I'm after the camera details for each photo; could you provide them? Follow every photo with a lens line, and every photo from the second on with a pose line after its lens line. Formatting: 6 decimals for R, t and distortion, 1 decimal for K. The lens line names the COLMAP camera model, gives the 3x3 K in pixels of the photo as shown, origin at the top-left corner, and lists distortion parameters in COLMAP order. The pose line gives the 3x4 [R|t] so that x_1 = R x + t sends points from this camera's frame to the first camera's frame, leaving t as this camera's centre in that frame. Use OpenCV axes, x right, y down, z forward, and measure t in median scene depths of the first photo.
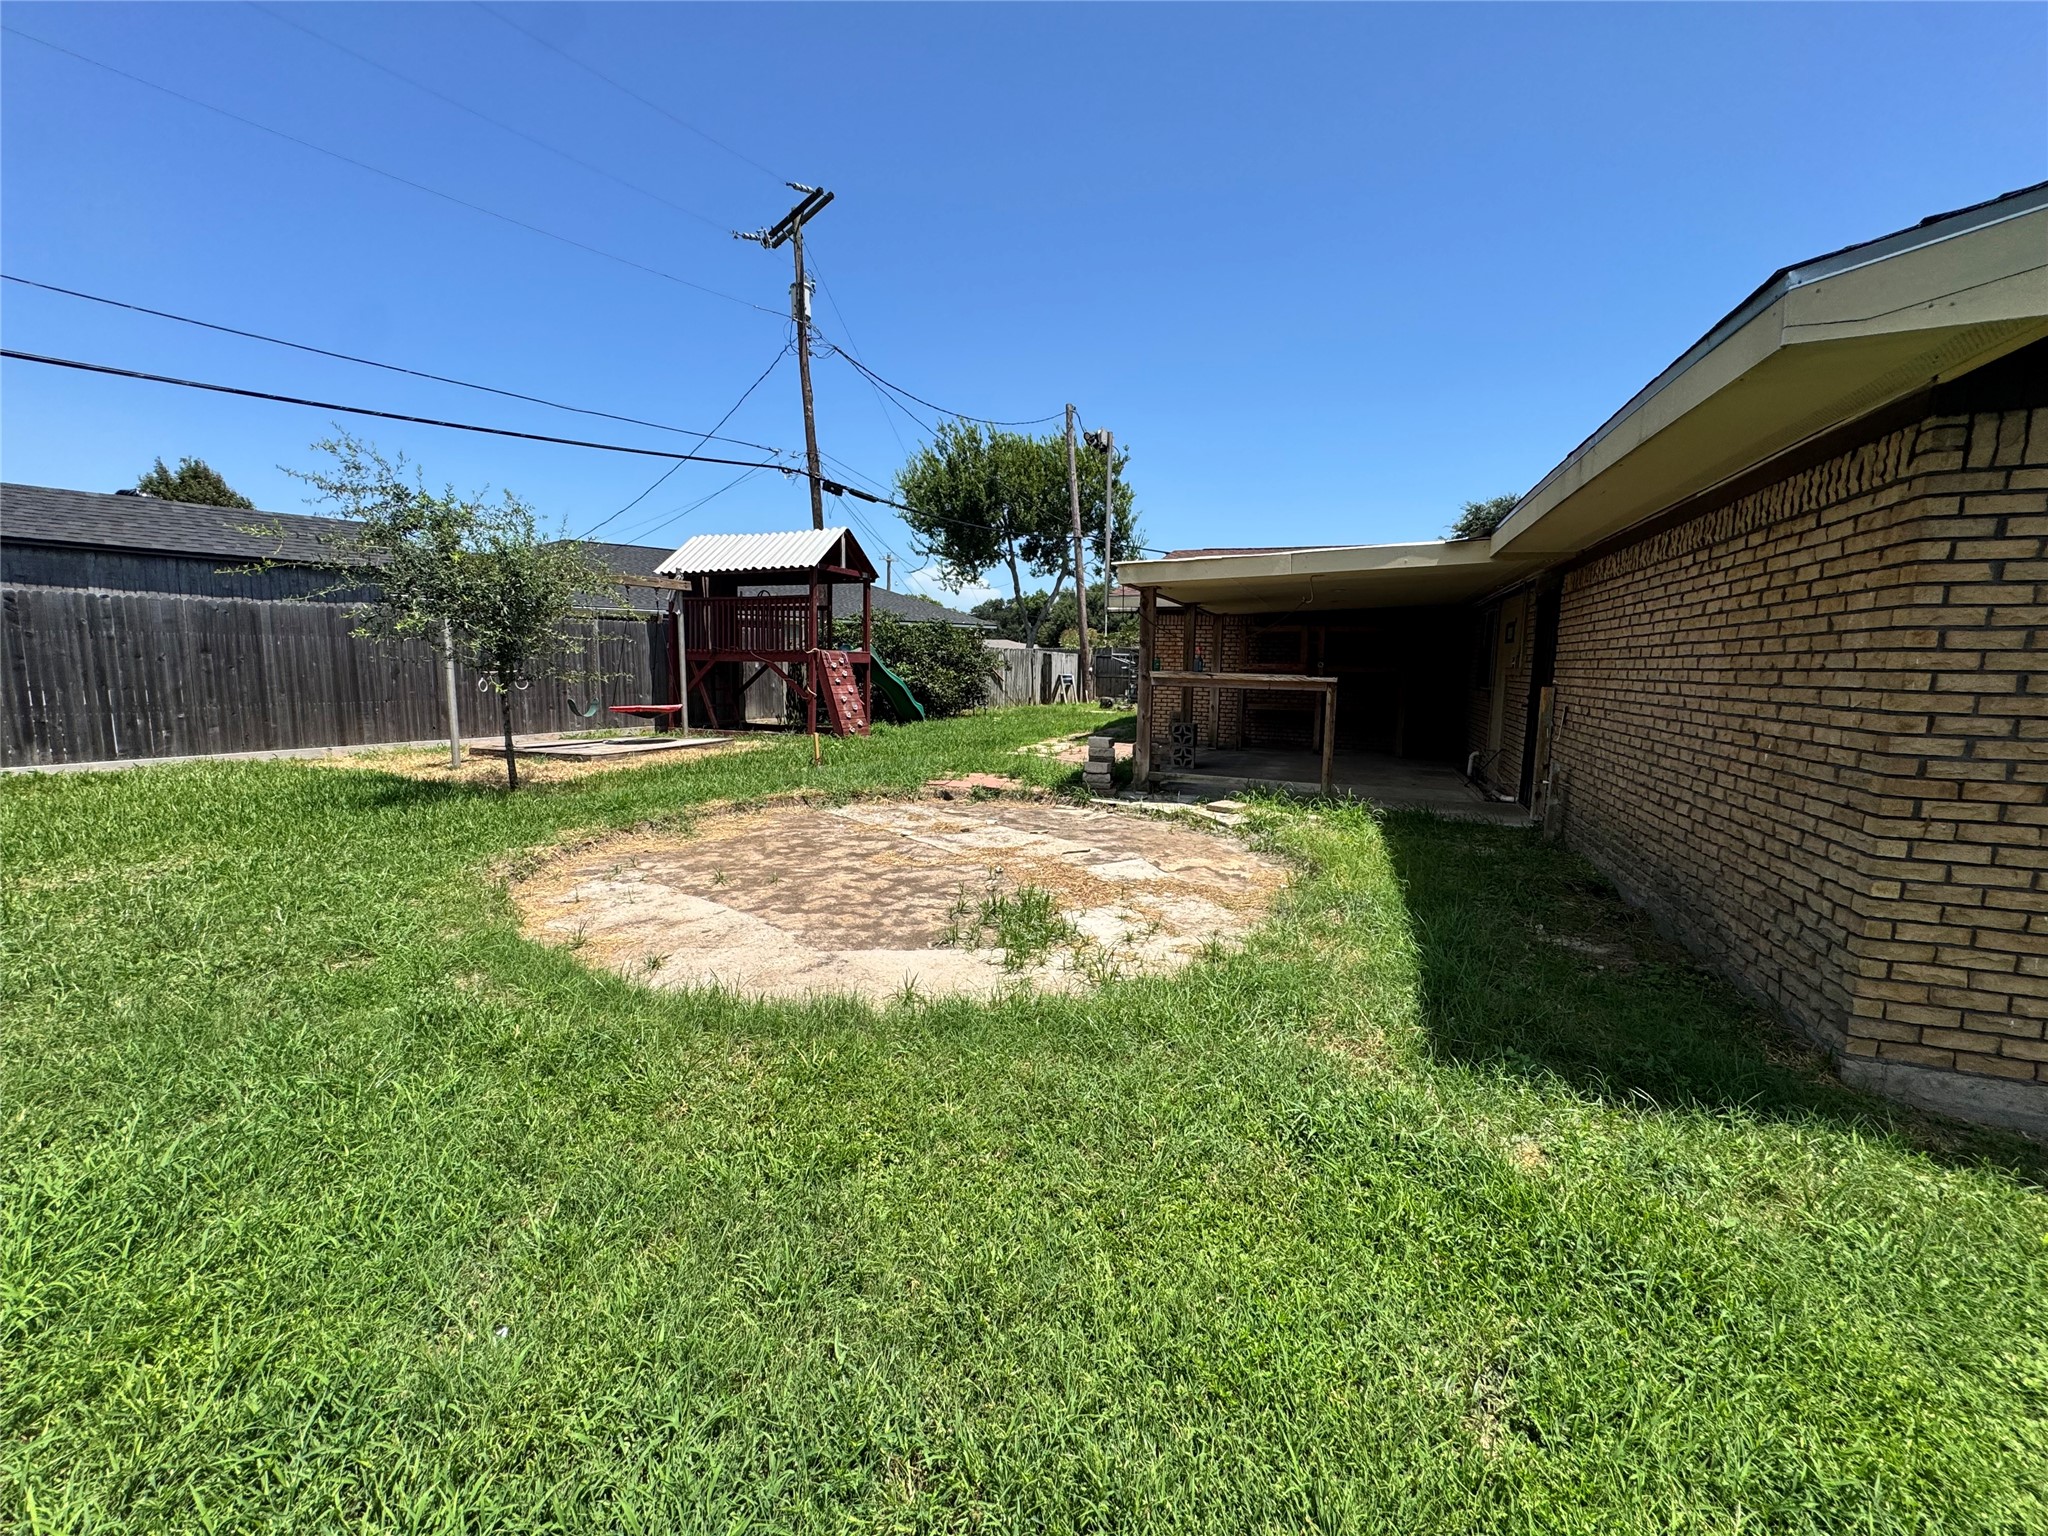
lens RADIAL K [[814.6, 0, 1024.8], [0, 814.6, 770.8], [0, 0, 1]] dist [-0.001736, 0.000030]
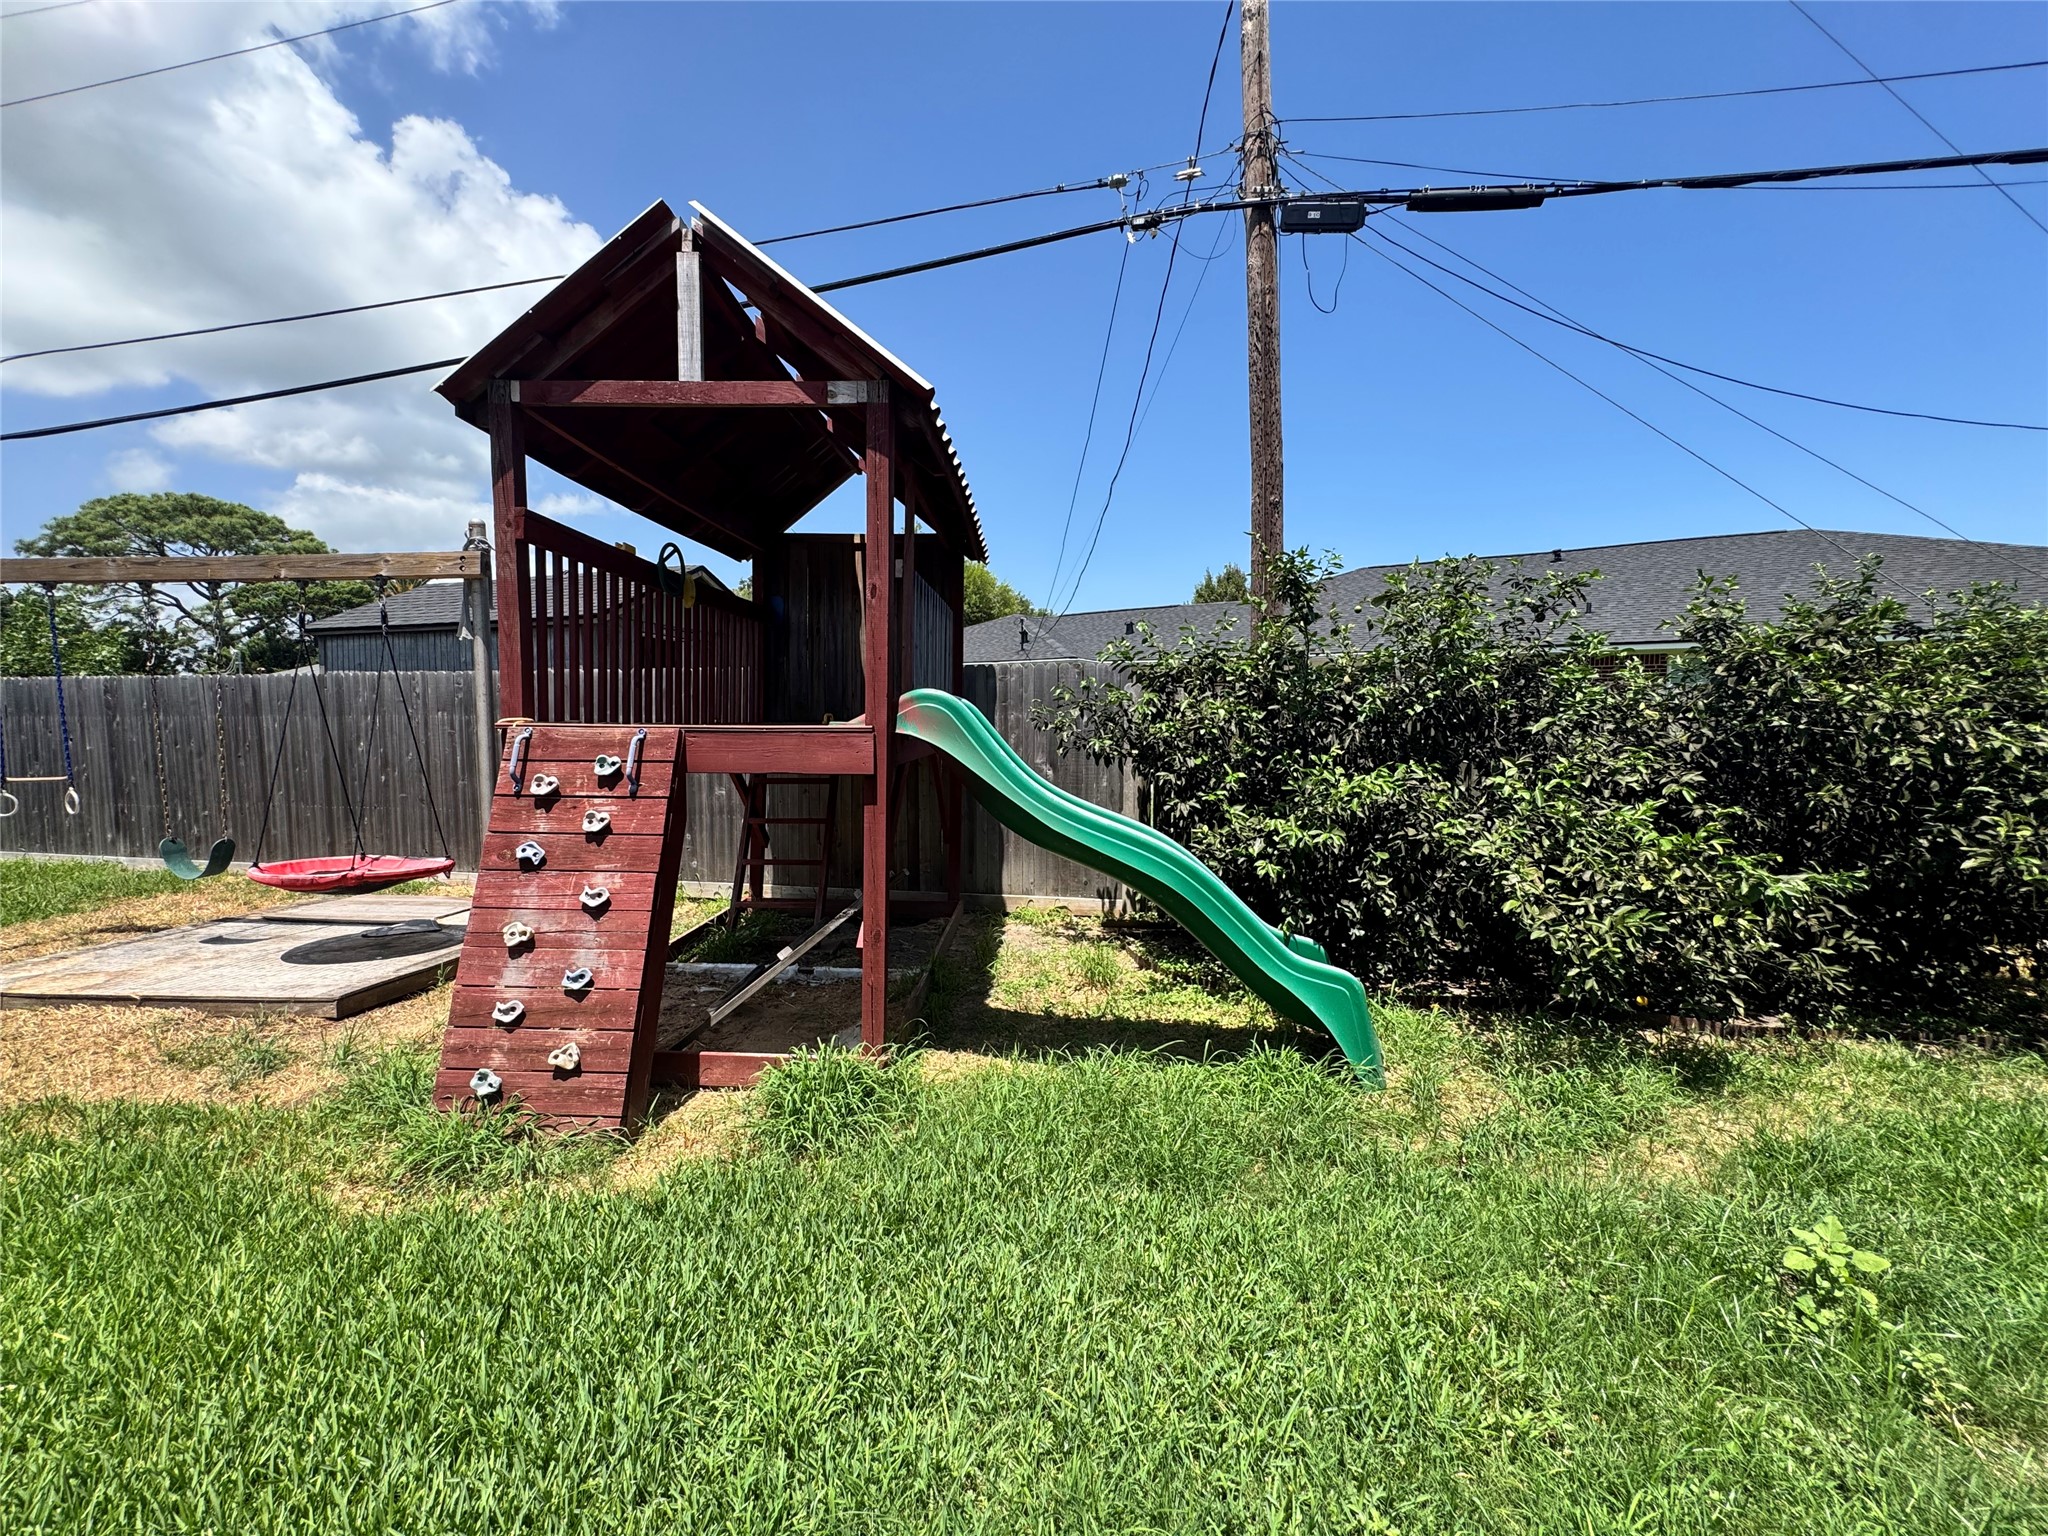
lens RADIAL K [[814.6, 0, 1024.8], [0, 814.6, 770.8], [0, 0, 1]] dist [-0.001736, 0.000030]
pose [[0.354004, 0.041592, -0.934319, 0.034750], [-0.116892, 0.993145, -0.000078, -0.114818], [0.927910, 0.109242, 0.356439, 0.807645]]
